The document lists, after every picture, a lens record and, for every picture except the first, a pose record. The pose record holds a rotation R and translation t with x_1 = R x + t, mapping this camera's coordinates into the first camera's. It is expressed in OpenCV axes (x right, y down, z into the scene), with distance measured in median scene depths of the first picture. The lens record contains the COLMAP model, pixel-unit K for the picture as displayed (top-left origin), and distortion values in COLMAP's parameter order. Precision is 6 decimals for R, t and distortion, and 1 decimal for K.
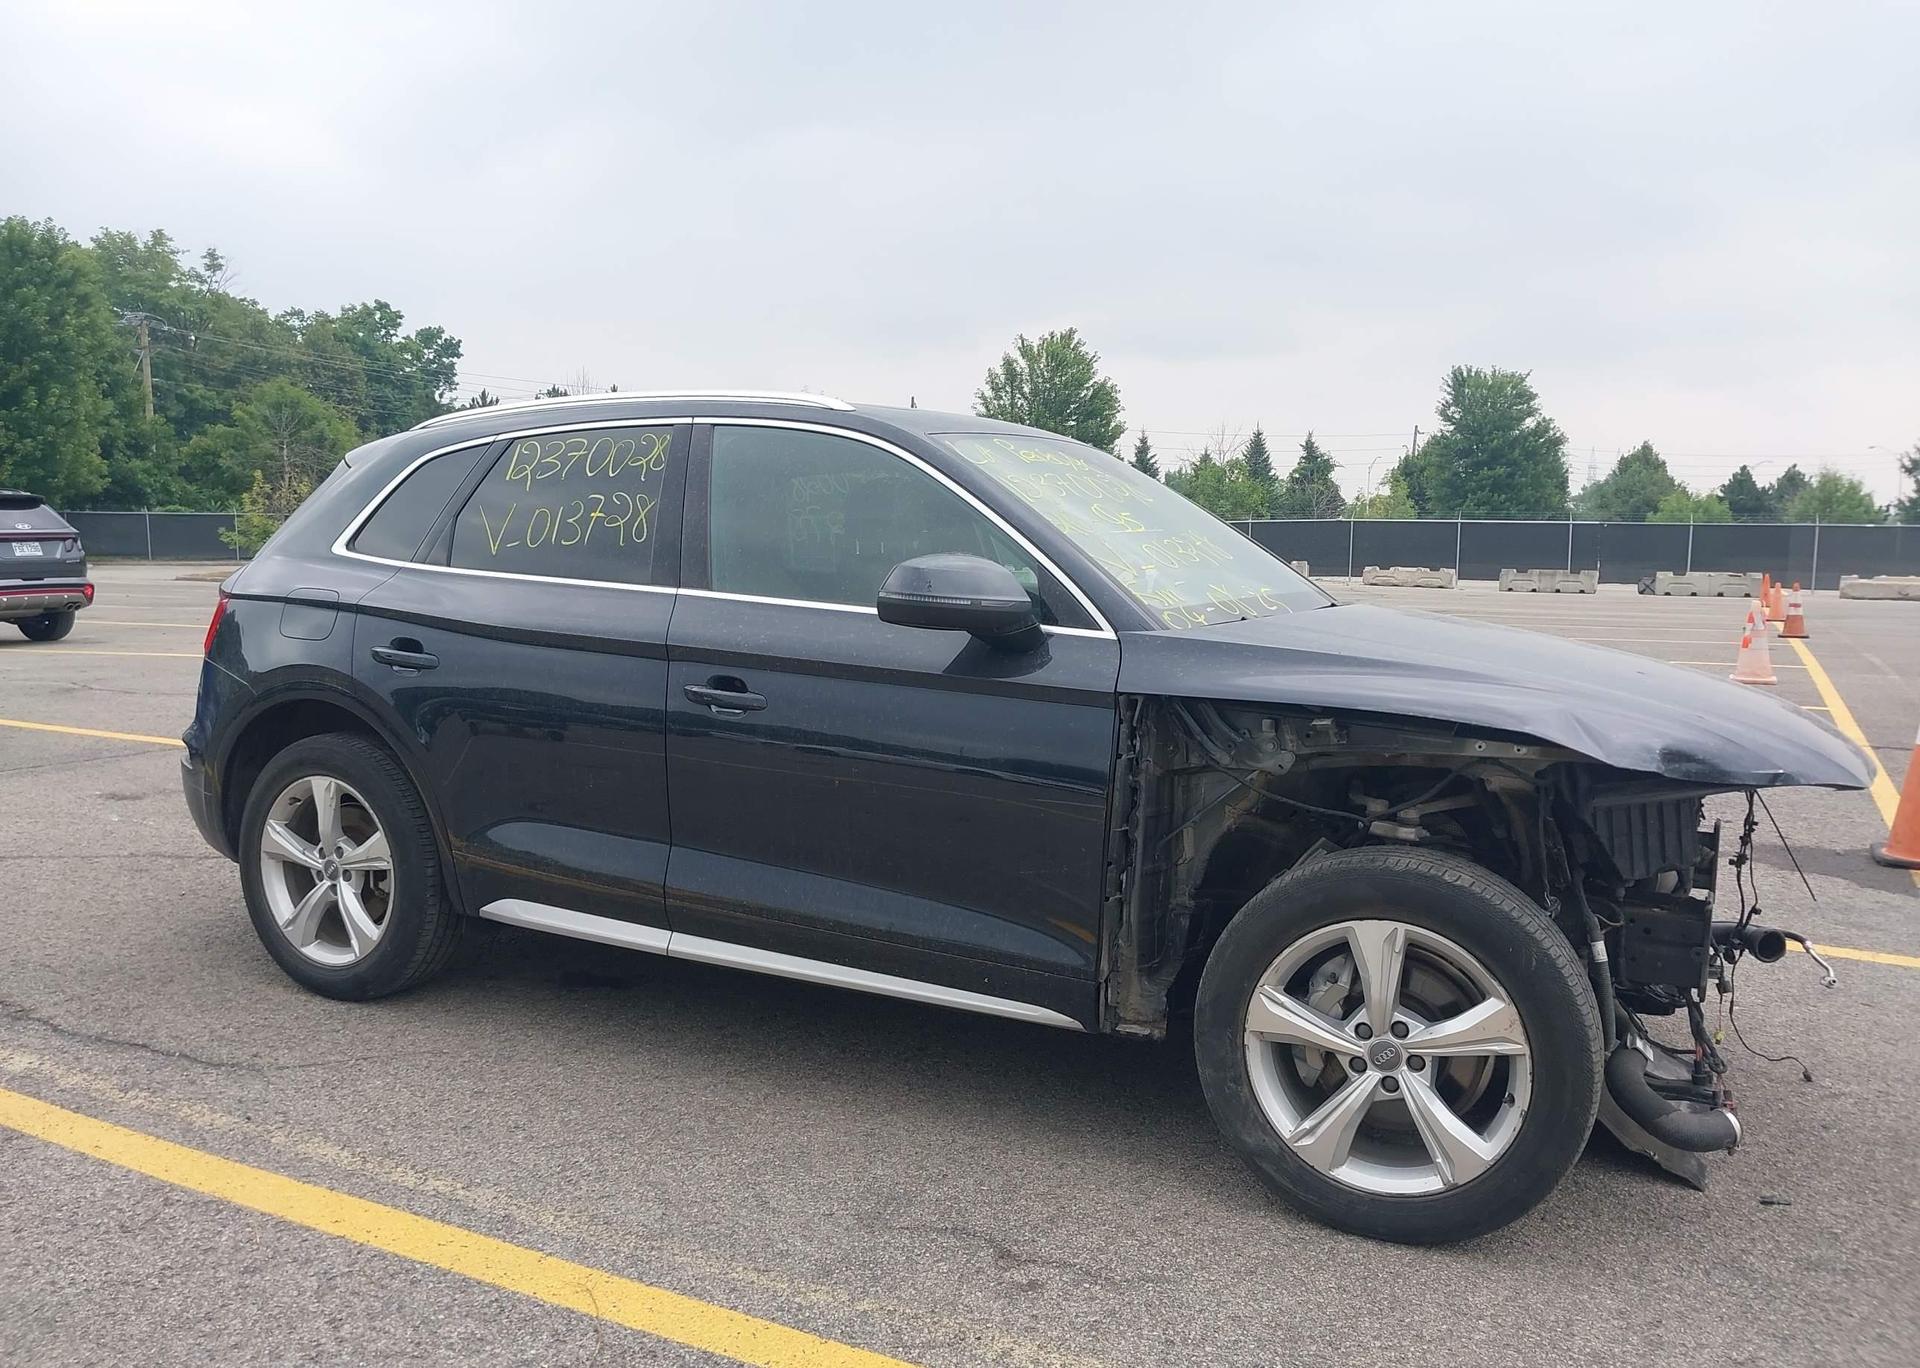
lens RADIAL K [[1503.6, 0, 962.7], [0, 1503.6, 704.2], [0, 0, 1]] dist [0.014881, -0.010135]
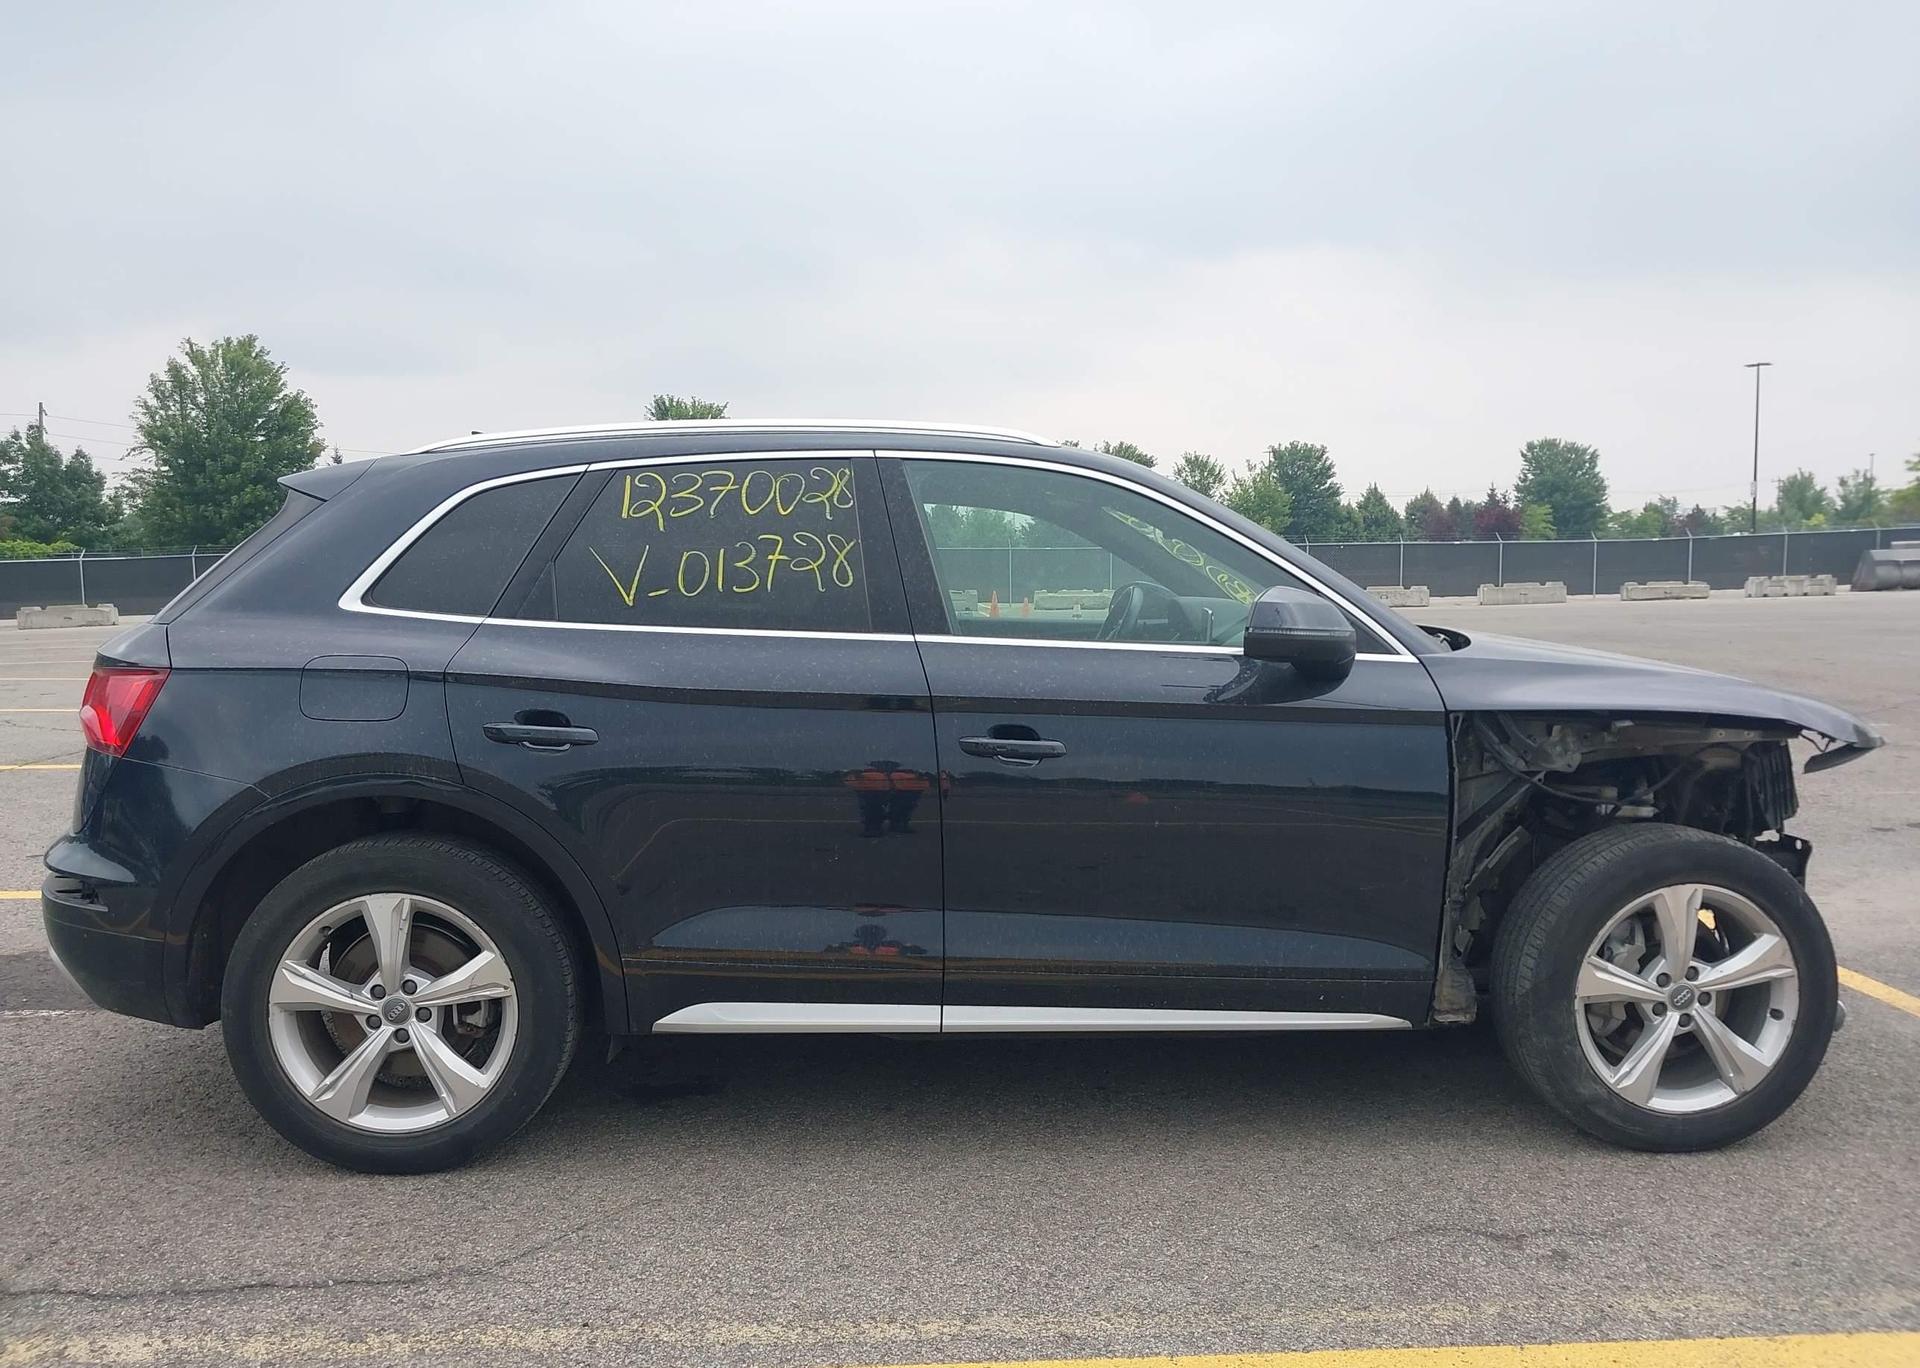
lens RADIAL K [[1503.6, 0, 962.7], [0, 1503.6, 704.2], [0, 0, 1]] dist [0.014881, -0.010135]
pose [[0.863348, -0.066463, 0.500212, -0.574738], [0.073550, 0.997276, 0.005564, -0.034571], [-0.499219, 0.031987, 0.865885, 0.172629]]
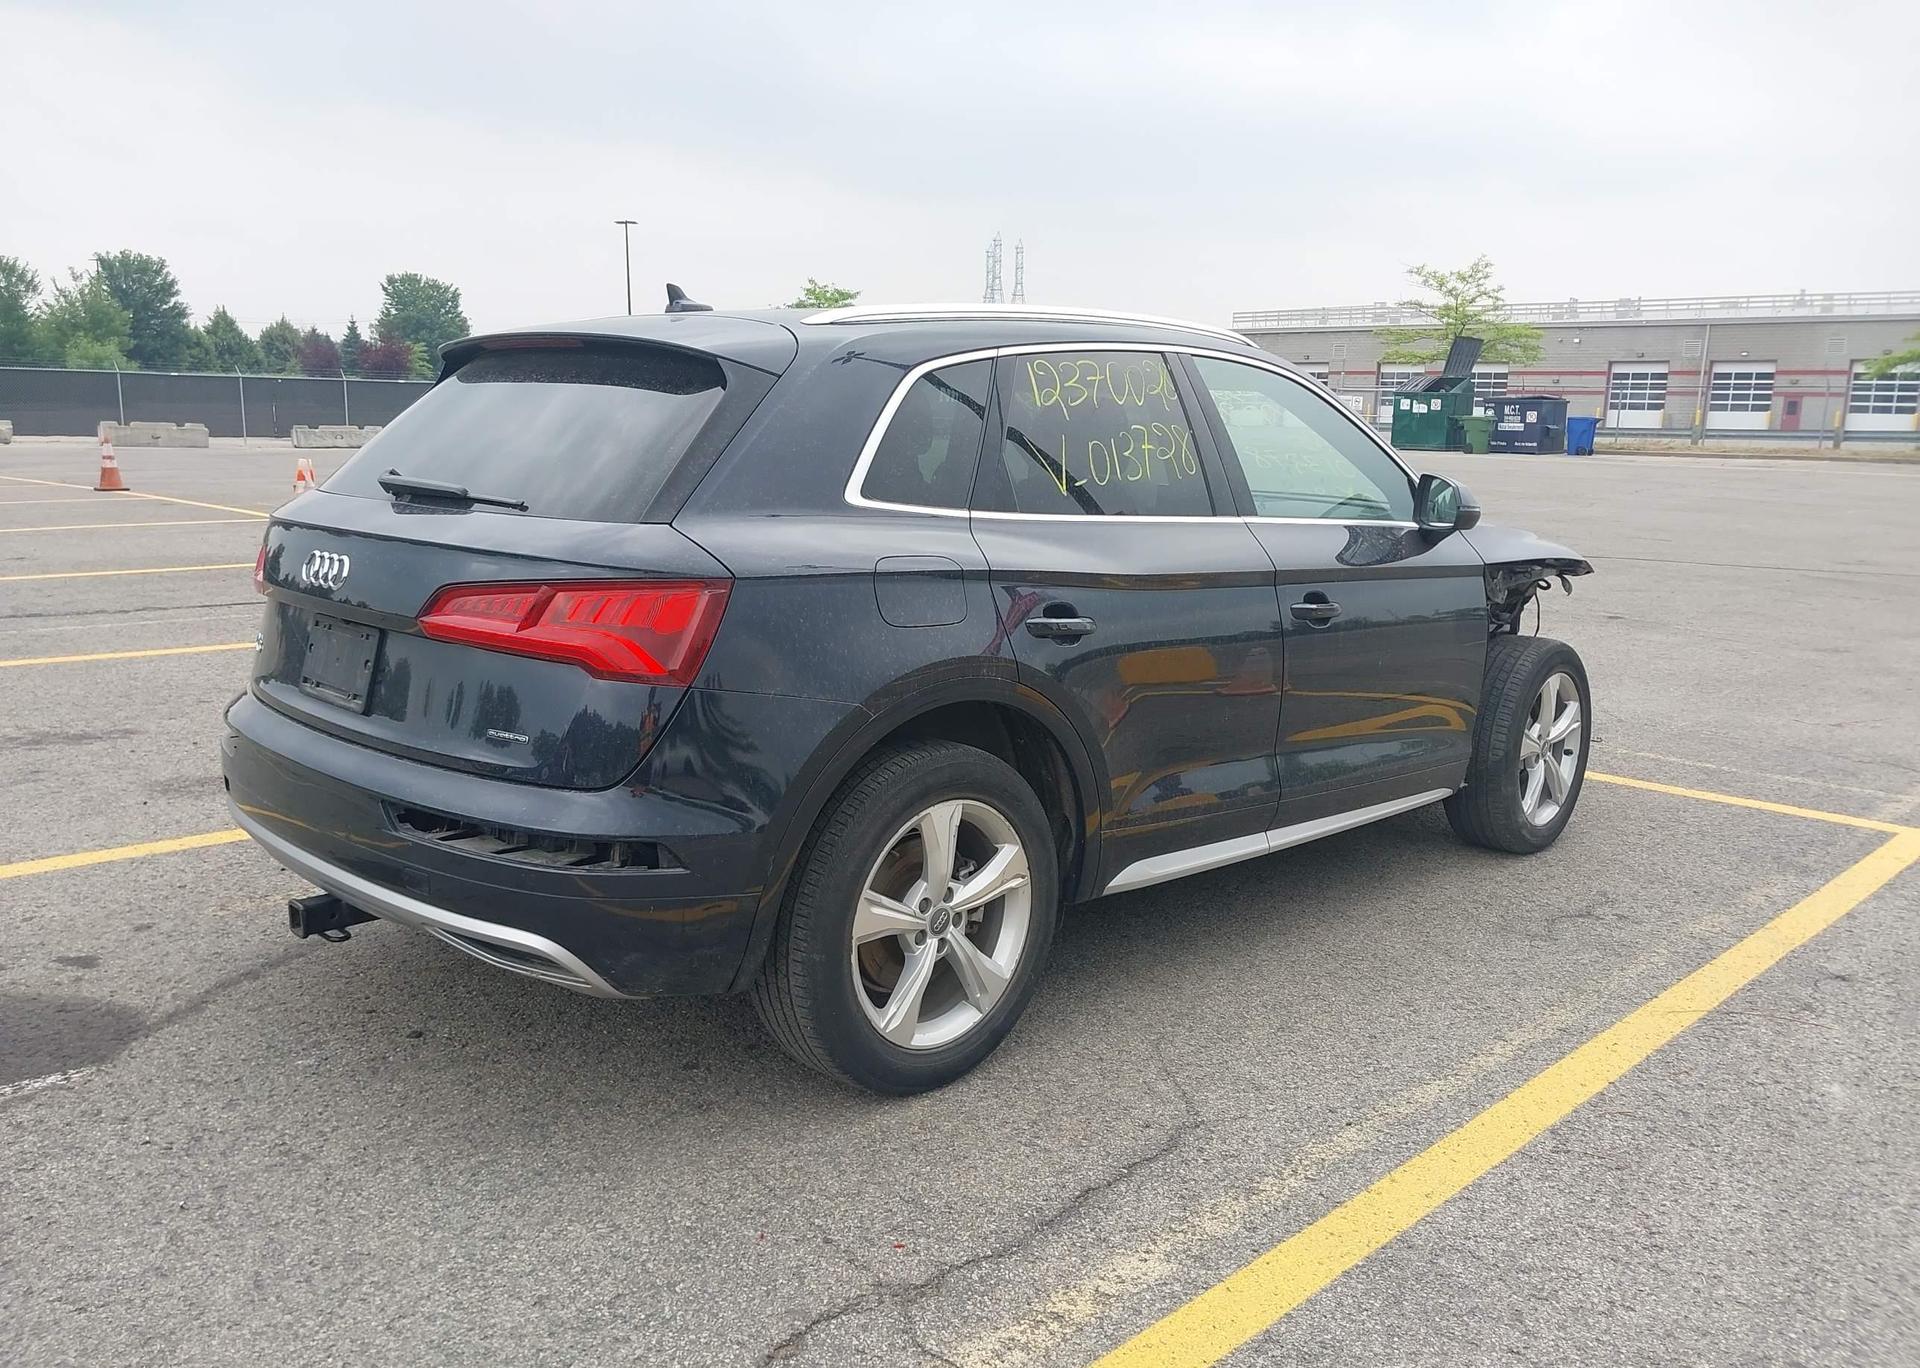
lens RADIAL K [[1501.4, 0, 970.4], [0, 1501.4, 687.0], [0, 0, 1]] dist [0.059829, -0.085226]
pose [[0.299493, -0.177028, 0.937532, -1.160306], [0.082165, 0.983771, 0.159511, -0.133507], [-0.950554, 0.029260, 0.309178, 0.783691]]
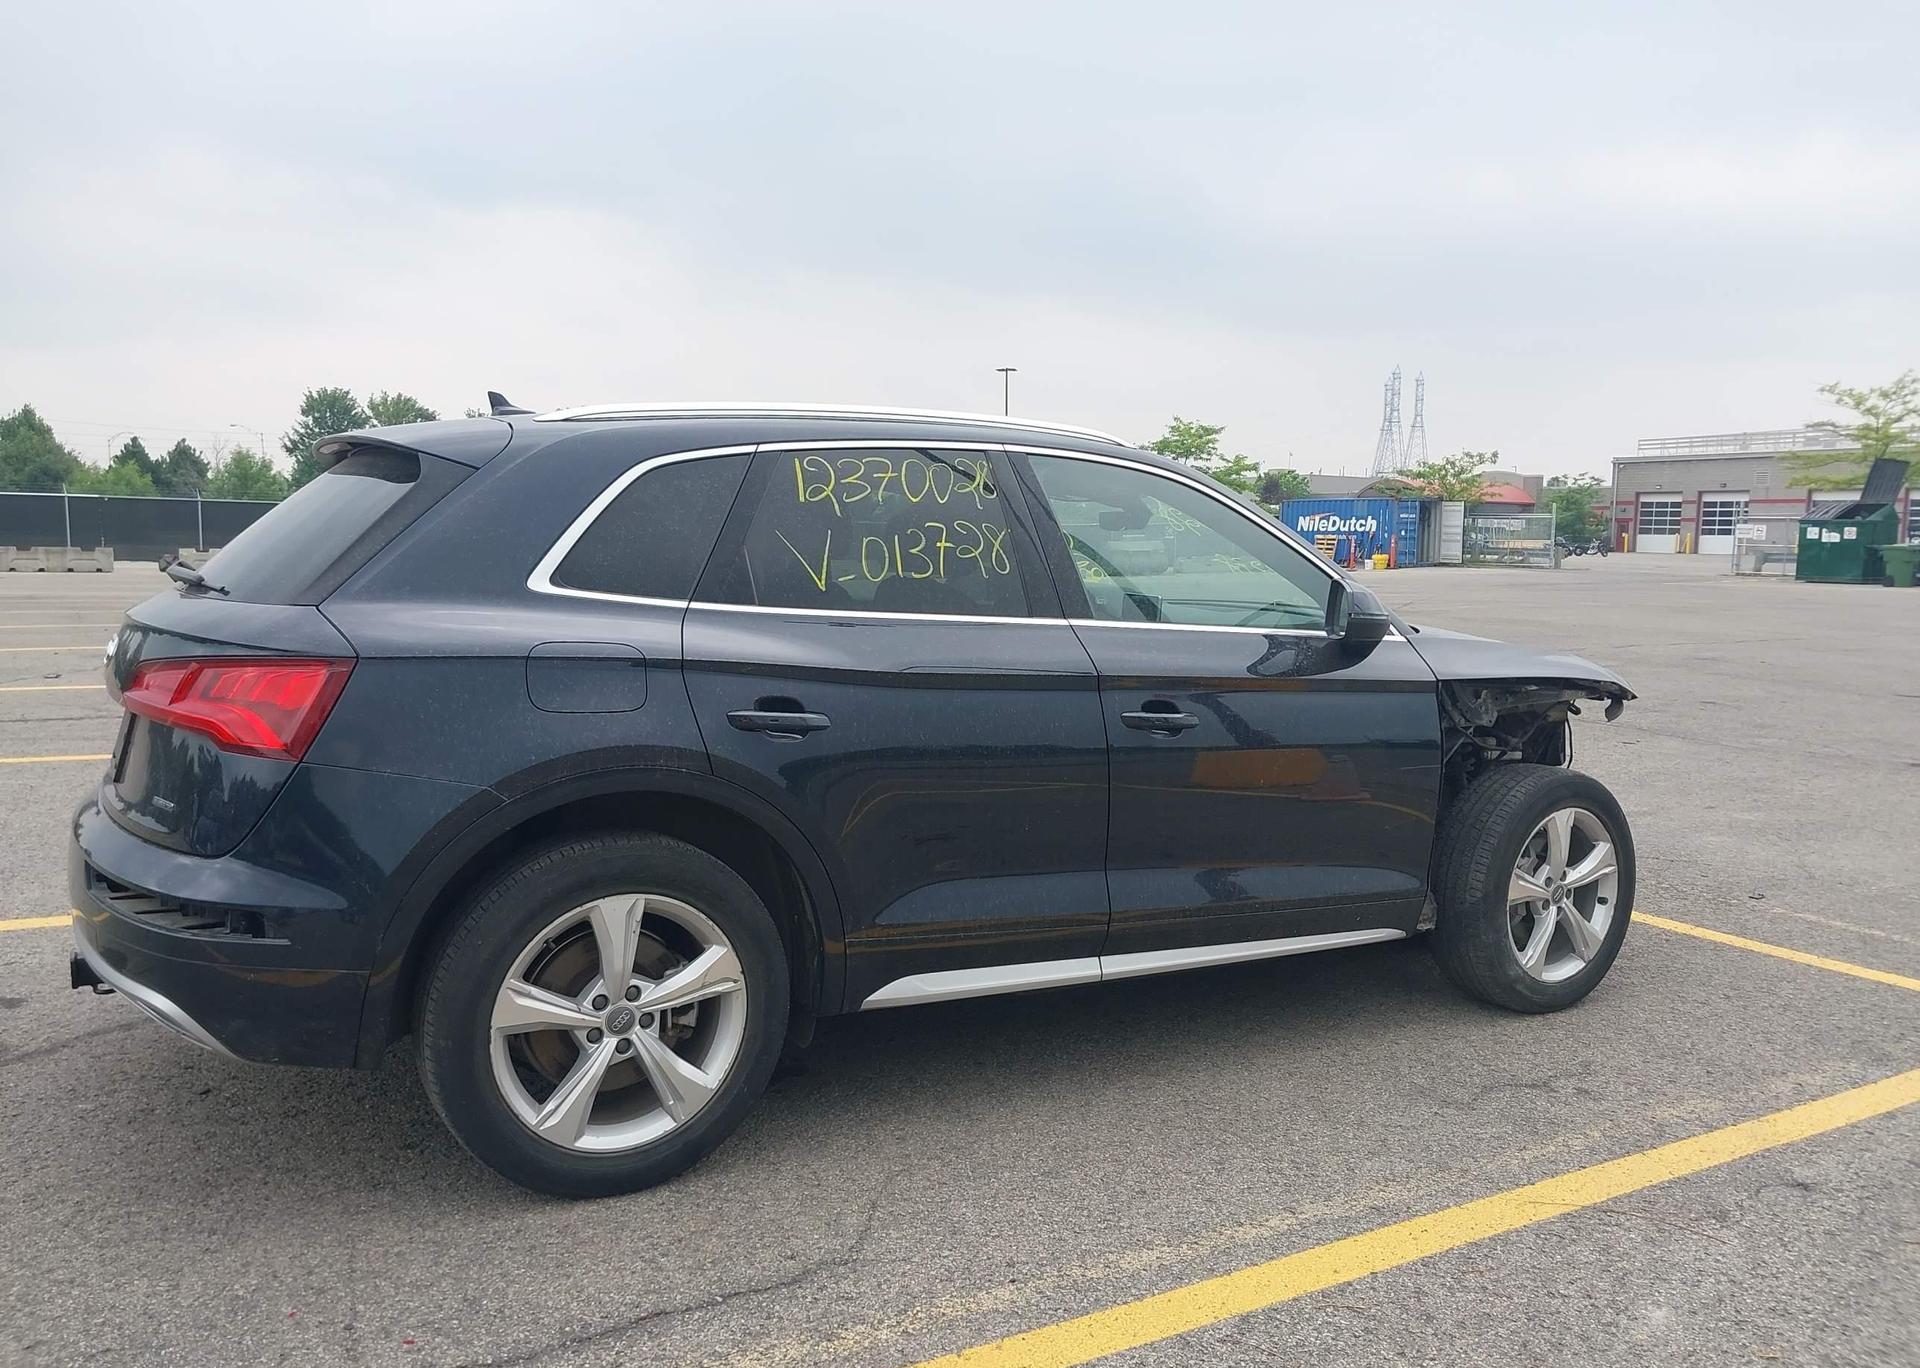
lens RADIAL K [[1497.9, 0, 961.0], [0, 1497.9, 701.8], [0, 0, 1]] dist [0.012815, -0.008321]
pose [[0.537588, -0.094005, 0.837951, -0.978267], [0.078872, 0.995015, 0.061025, -0.081680], [-0.839511, 0.033285, 0.542322, 0.477138]]
